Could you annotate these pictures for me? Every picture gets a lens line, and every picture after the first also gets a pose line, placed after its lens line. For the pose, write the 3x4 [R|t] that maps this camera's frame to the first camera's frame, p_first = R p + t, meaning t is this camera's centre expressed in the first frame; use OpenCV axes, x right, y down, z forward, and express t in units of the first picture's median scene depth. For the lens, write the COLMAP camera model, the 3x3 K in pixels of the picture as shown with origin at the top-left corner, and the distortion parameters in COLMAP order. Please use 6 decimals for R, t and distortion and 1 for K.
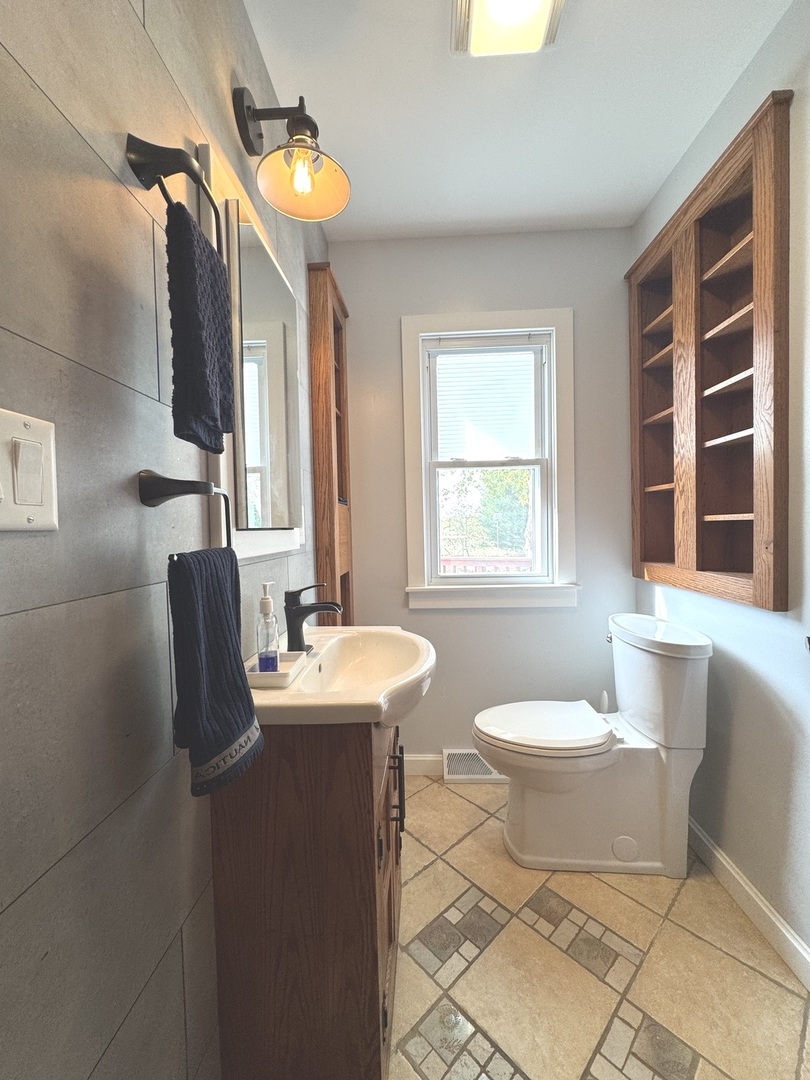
lens RADIAL K [[431.6, 0, 405.3], [0, 431.6, 539.0], [0, 0, 1]] dist [-0.002077, 0.000221]
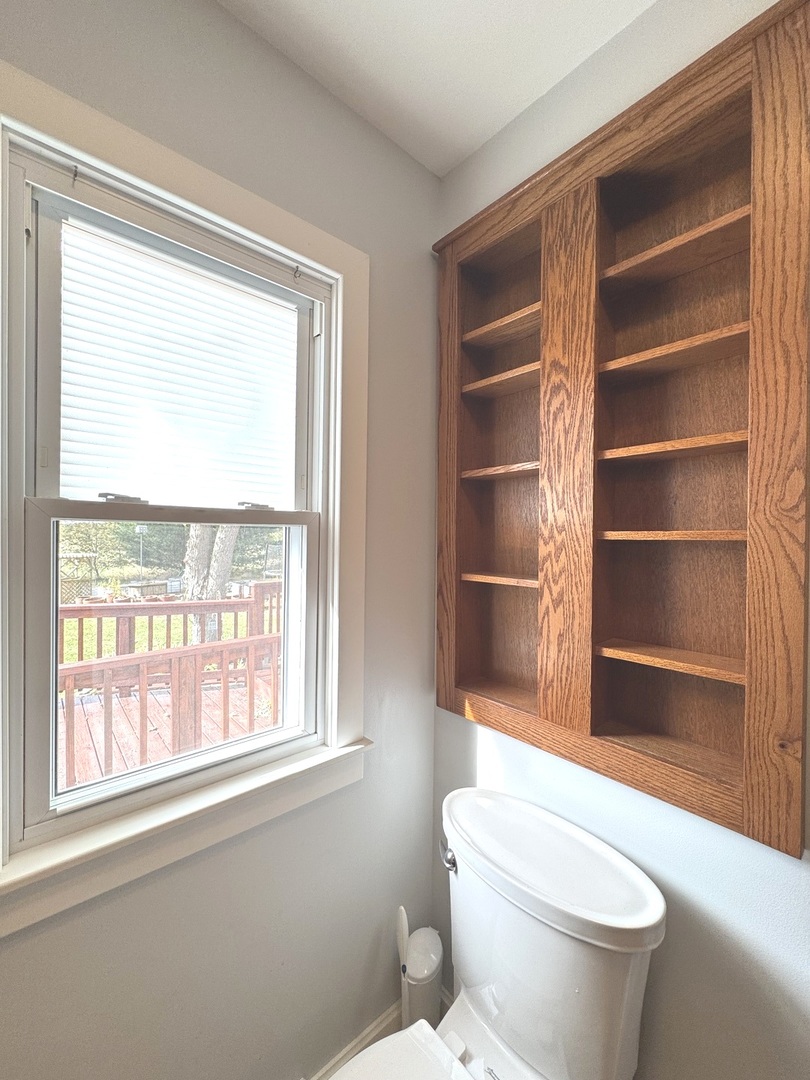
lens RADIAL K [[431.6, 0, 407.0], [0, 431.6, 538.6], [0, 0, 1]] dist [-0.002077, 0.000221]
pose [[0.719934, 0.027246, 0.693508, 0.040424], [-0.004782, 0.999400, -0.034300, -0.152310], [-0.694027, 0.021378, 0.719632, 0.598616]]
